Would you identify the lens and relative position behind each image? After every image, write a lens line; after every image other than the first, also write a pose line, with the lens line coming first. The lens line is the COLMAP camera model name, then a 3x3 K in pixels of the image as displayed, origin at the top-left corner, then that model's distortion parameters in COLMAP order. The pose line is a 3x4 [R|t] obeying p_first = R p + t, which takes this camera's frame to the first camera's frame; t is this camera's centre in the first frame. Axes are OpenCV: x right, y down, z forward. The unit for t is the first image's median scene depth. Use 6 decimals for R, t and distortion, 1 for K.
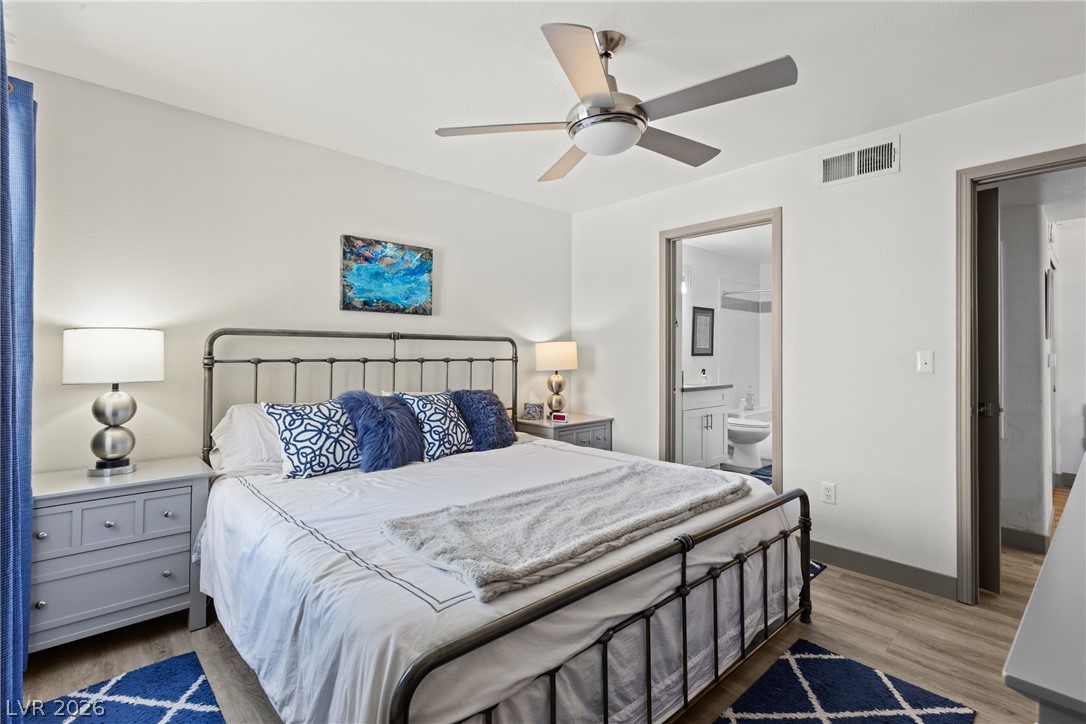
lens RADIAL K [[504.8, 0, 555.5], [0, 504.8, 351.0], [0, 0, 1]] dist [0.039949, -0.000091]
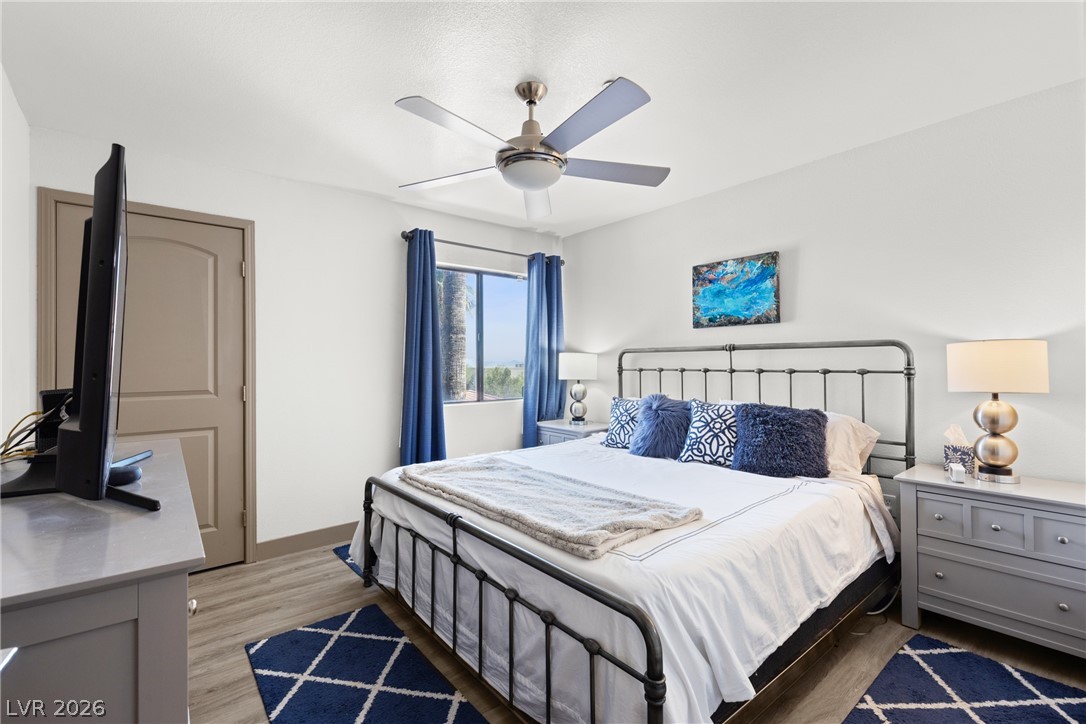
lens RADIAL K [[496.2, 0, 541.2], [0, 496.2, 373.8], [0, 0, 1]] dist [0.001071, -0.000427]
pose [[-0.071176, 0.015879, -0.997337, 0.751785], [0.009606, 0.999838, 0.015233, 0.005486], [0.997418, -0.008496, -0.071317, 0.686648]]
